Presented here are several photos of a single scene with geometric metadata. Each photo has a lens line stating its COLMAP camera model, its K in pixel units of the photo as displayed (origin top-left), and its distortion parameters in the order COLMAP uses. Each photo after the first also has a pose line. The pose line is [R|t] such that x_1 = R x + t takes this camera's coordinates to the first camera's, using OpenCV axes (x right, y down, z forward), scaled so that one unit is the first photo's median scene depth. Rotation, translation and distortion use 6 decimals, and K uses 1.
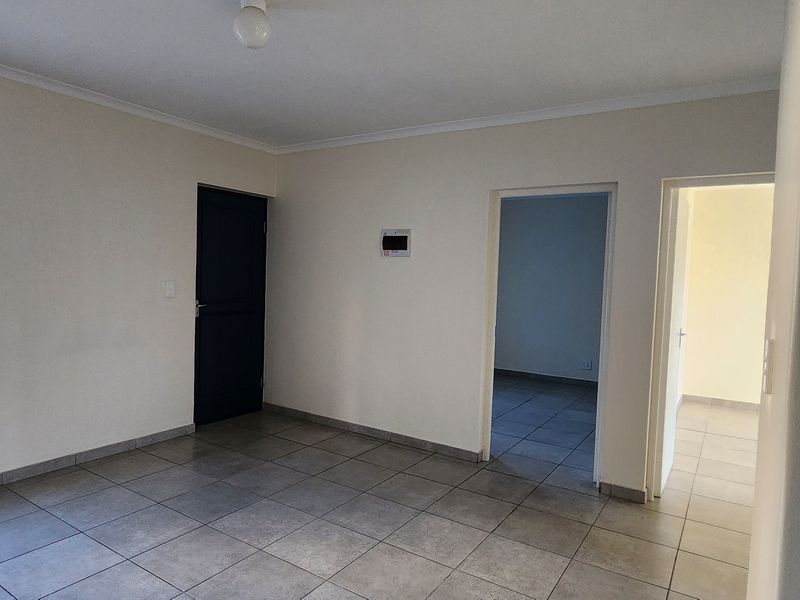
lens RADIAL K [[525.7, 0, 397.4], [0, 525.7, 297.8], [0, 0, 1]] dist [0.007776, -0.005483]
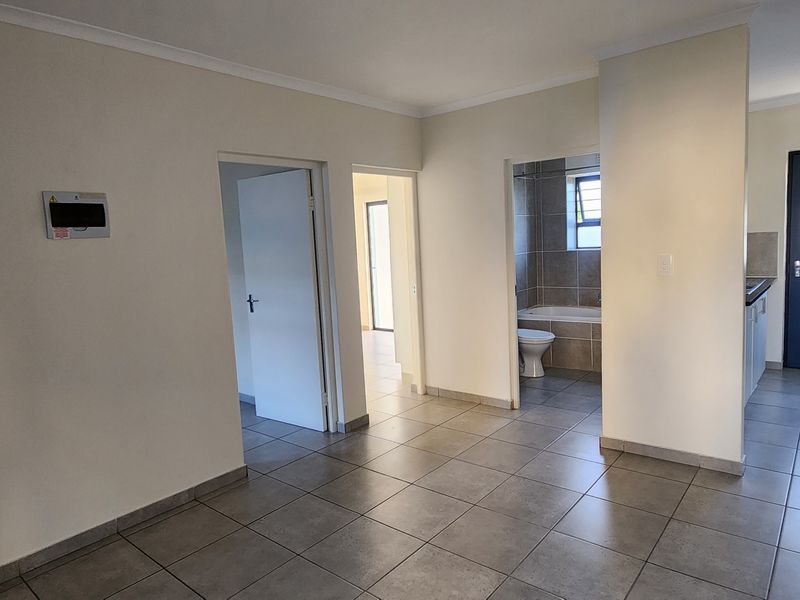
lens RADIAL K [[525.7, 0, 396.3], [0, 525.7, 298.0], [0, 0, 1]] dist [0.007776, -0.005483]
pose [[0.120054, -0.147741, 0.981713, -0.568119], [0.102570, 0.985419, 0.135755, -0.056726], [-0.987455, 0.084396, 0.133457, 0.581215]]
